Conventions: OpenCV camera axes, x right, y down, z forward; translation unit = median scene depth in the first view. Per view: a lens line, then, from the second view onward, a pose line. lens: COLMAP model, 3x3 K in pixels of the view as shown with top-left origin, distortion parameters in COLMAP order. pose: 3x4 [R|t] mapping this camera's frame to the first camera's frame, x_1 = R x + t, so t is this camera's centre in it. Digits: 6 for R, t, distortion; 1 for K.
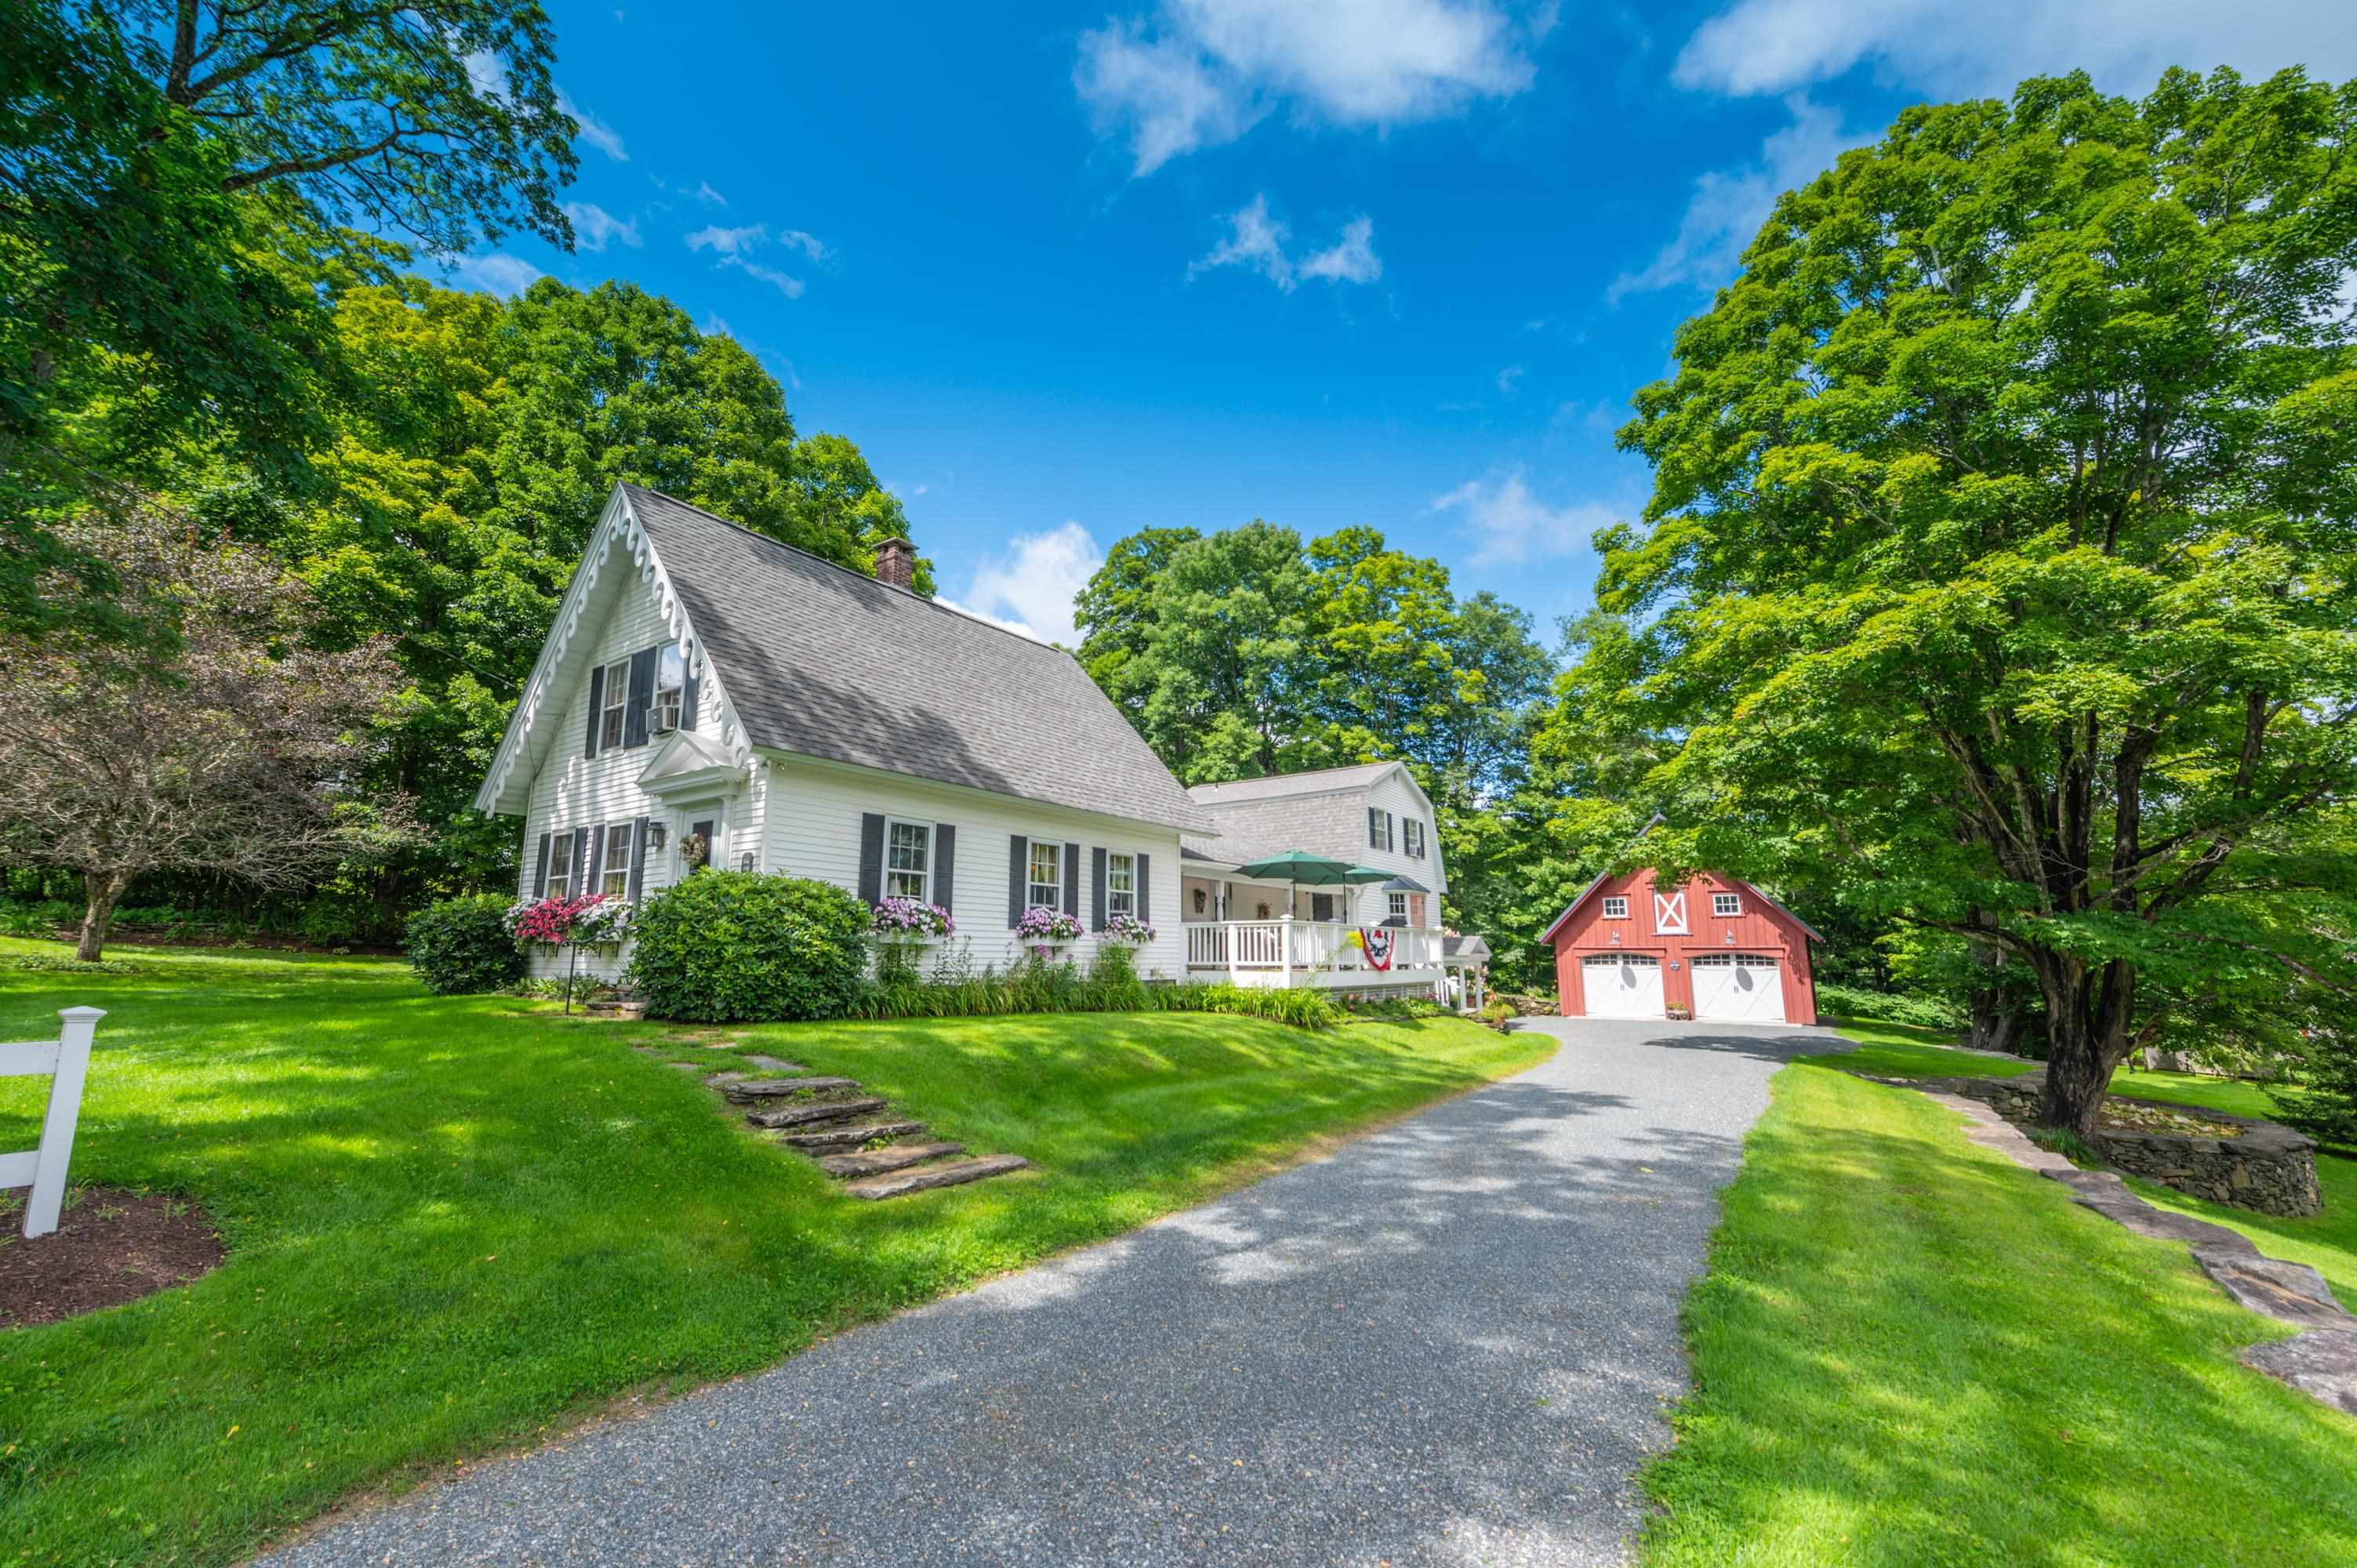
lens RADIAL K [[955.1, 0, 1169.2], [0, 955.1, 784.8], [0, 0, 1]] dist [-0.006986, 0.000011]
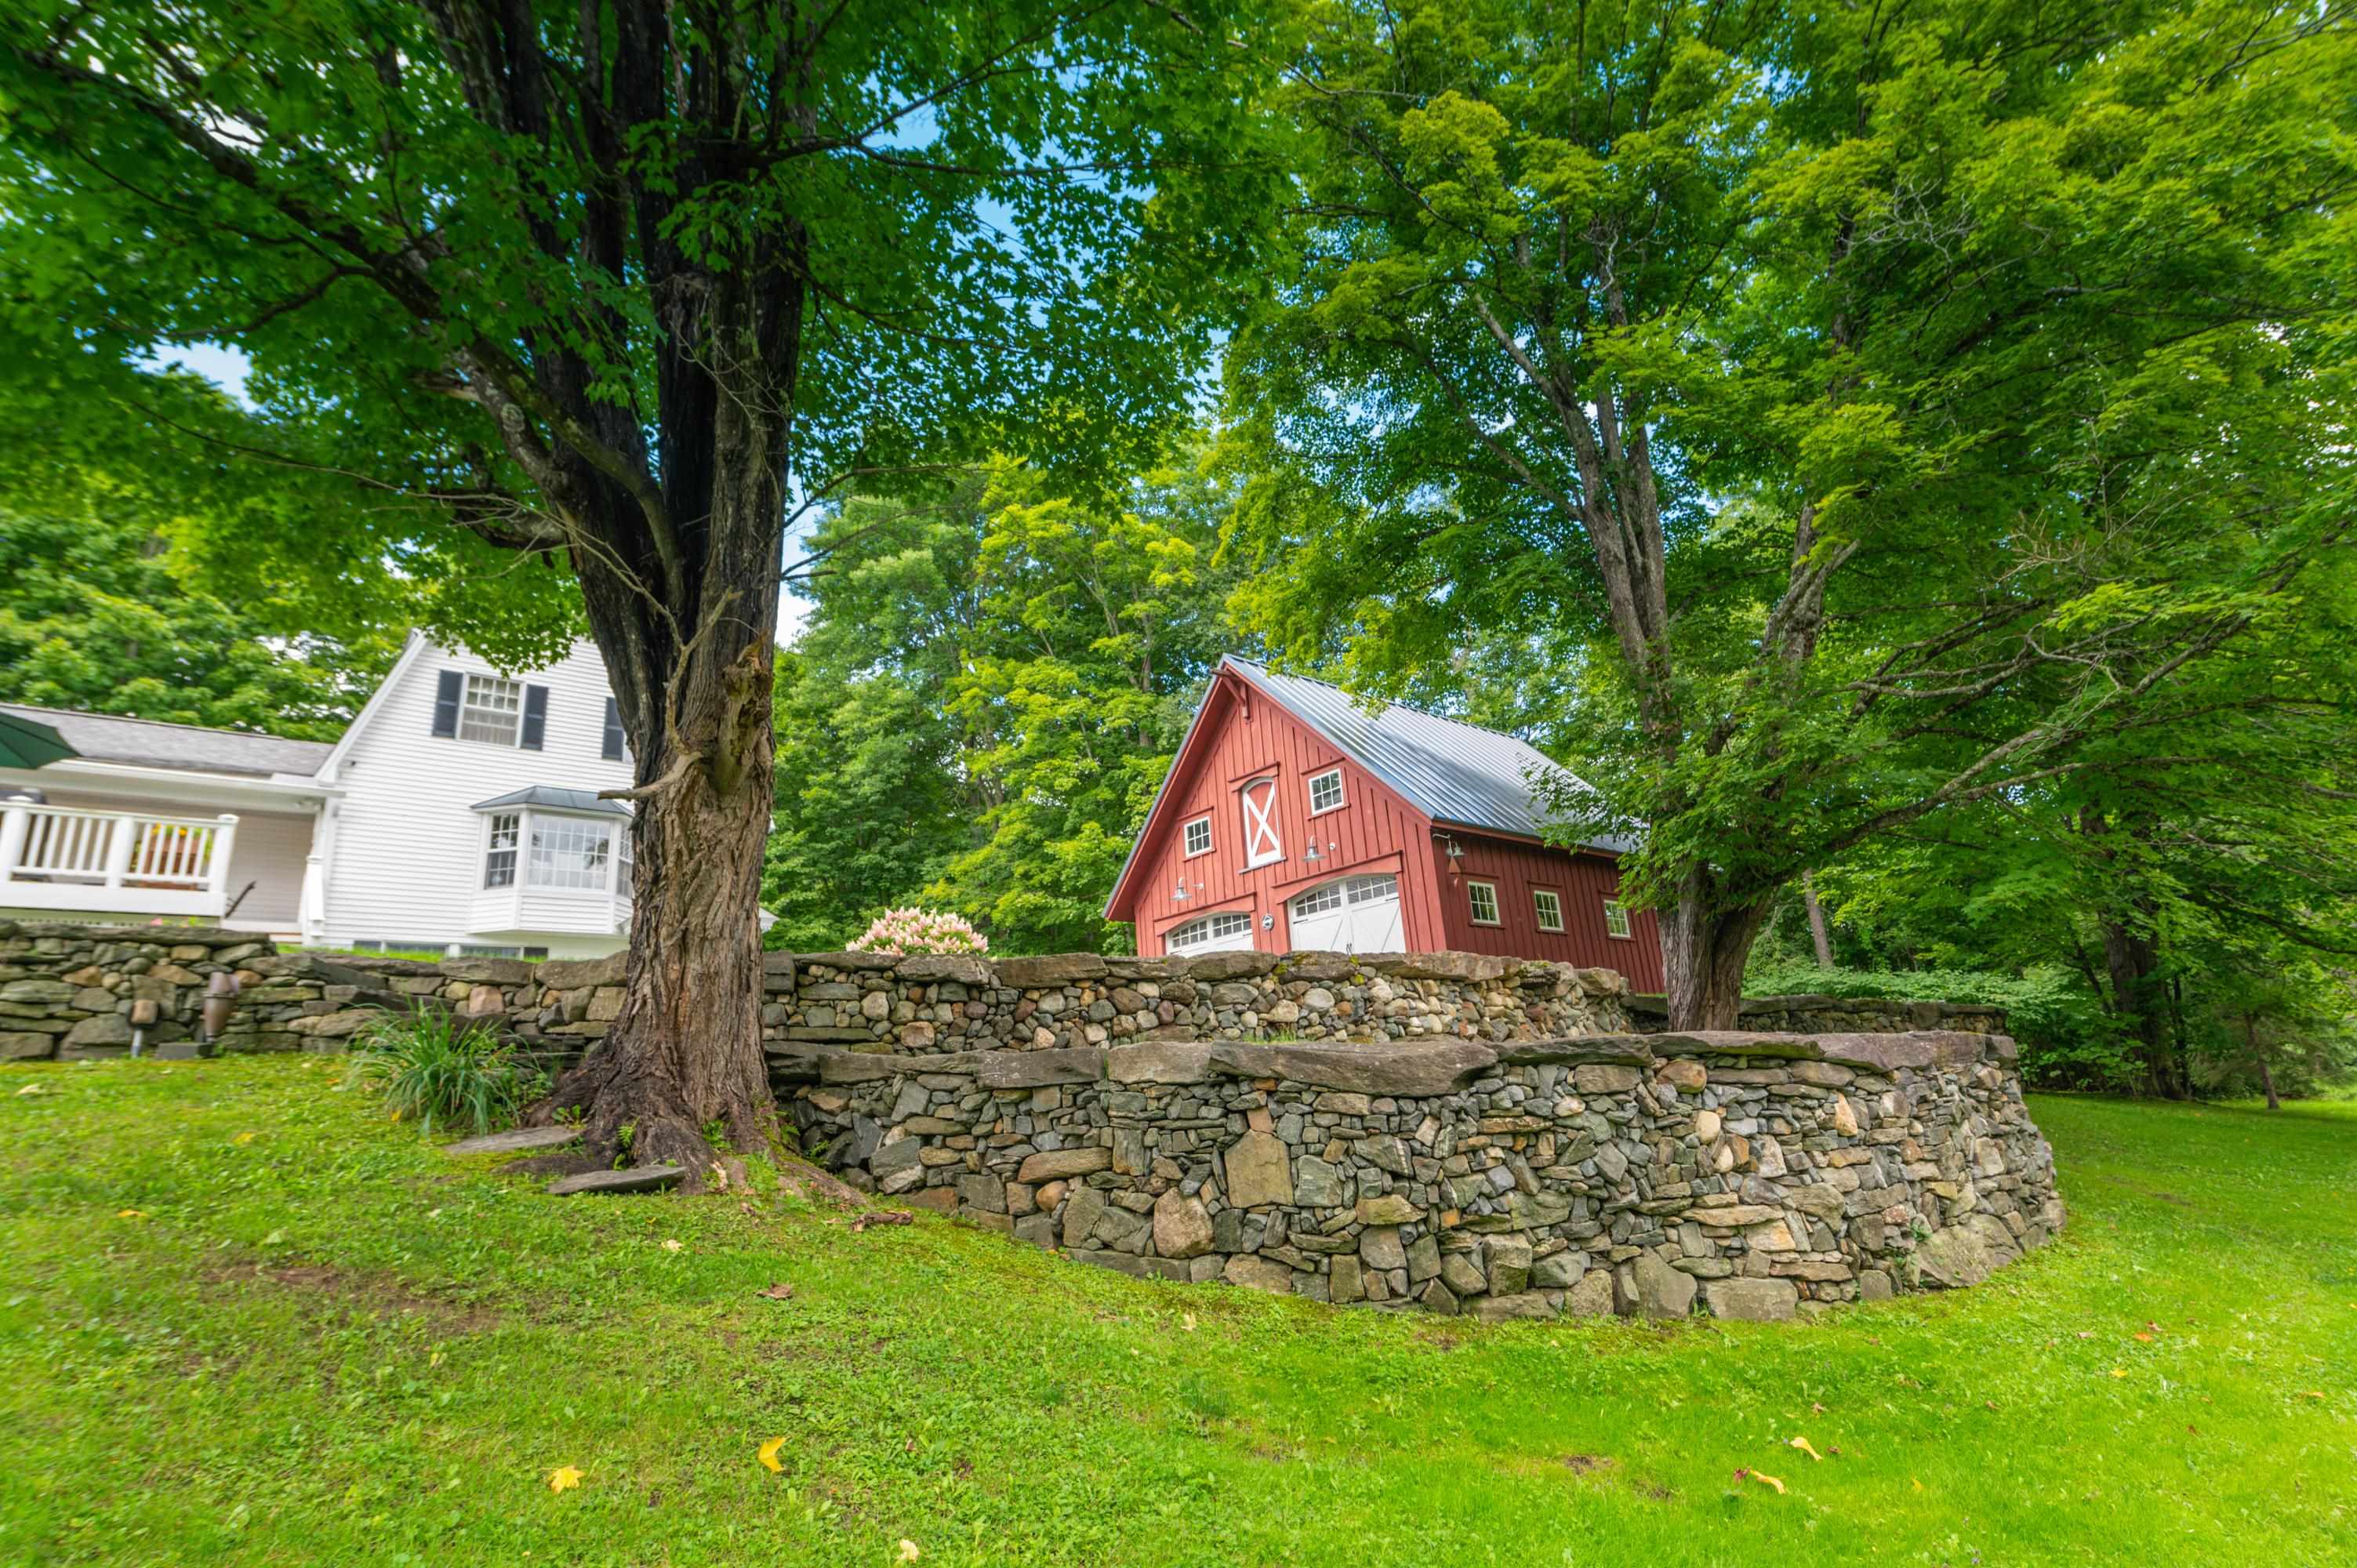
lens RADIAL K [[1152.9, 0, 1178.5], [0, 1152.9, 784.0], [0, 0, 1]] dist [-0.002807, -0.000769]
pose [[0.961101, -0.143105, -0.236231, 1.207776], [0.117069, 0.985743, -0.120856, 0.347064], [0.250158, 0.088499, 0.964152, 0.672375]]
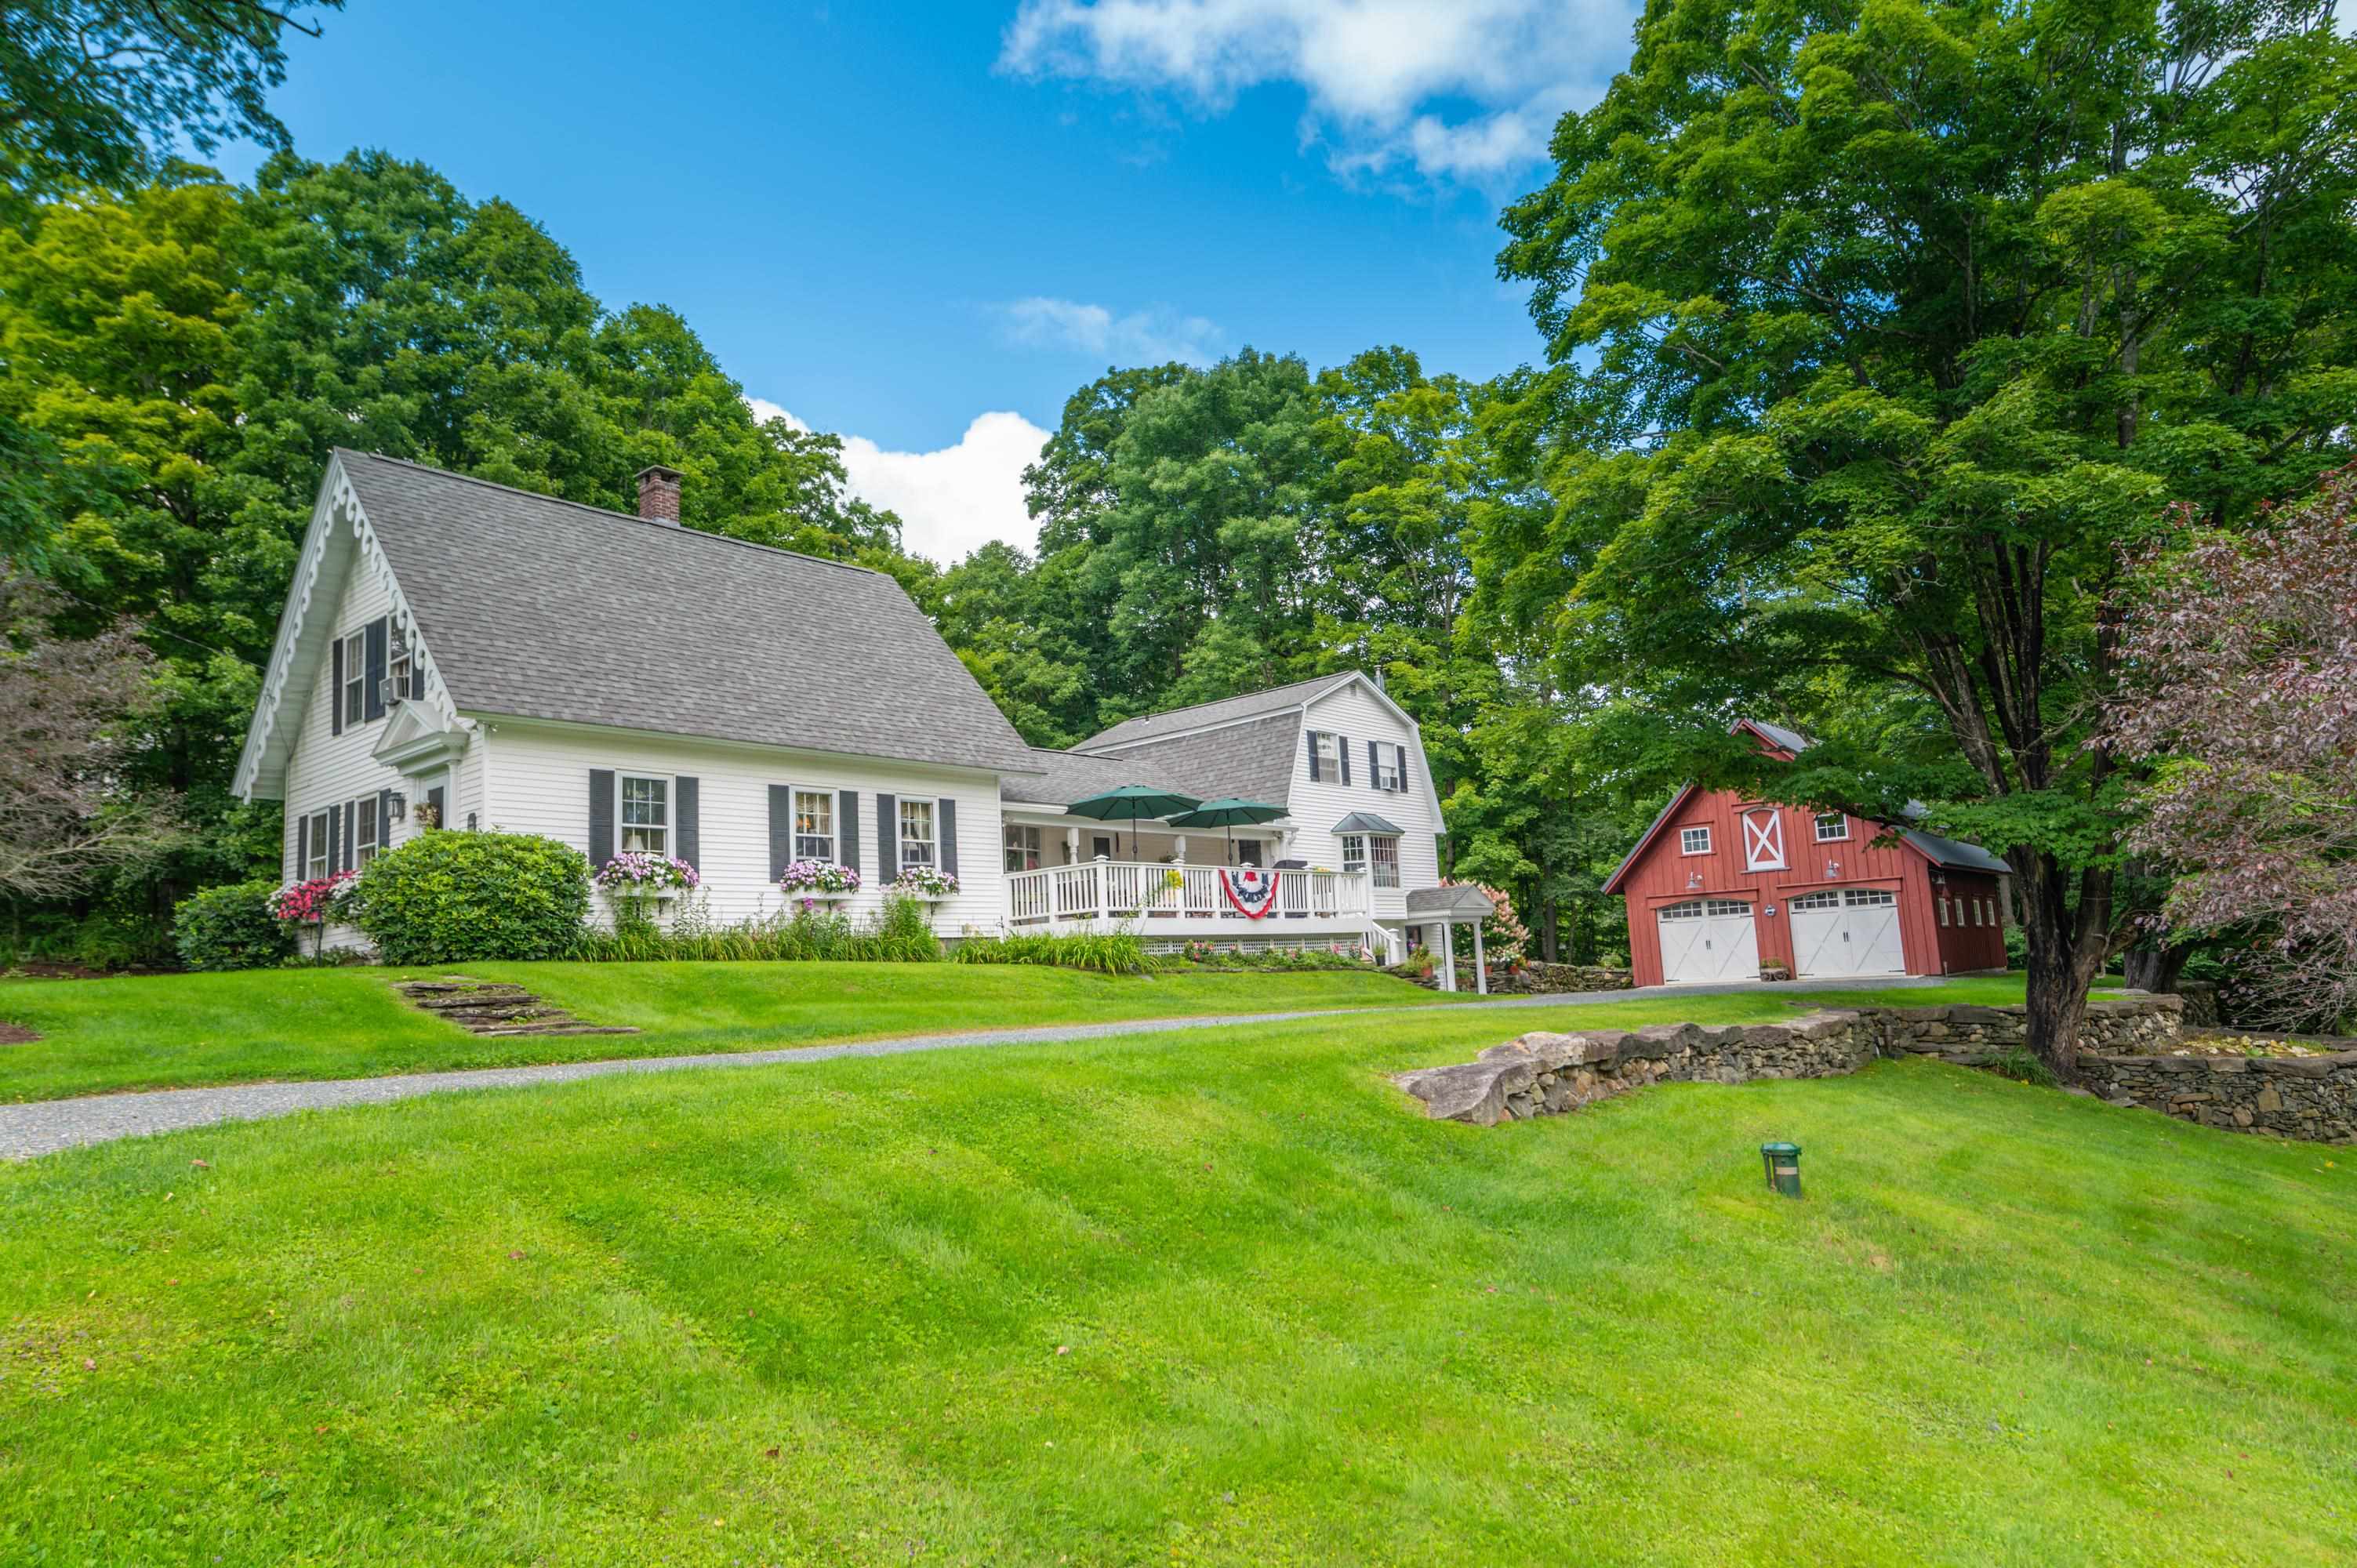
lens RADIAL K [[1433.3, 0, 1178.5], [0, 1433.3, 784.0], [0, 0, 1]] dist [-0.001979, -0.006157]
pose [[0.994817, -0.066720, -0.076727, 0.289105], [0.069810, 0.996824, 0.038319, 0.021570], [0.073927, -0.043476, 0.996316, -0.320872]]
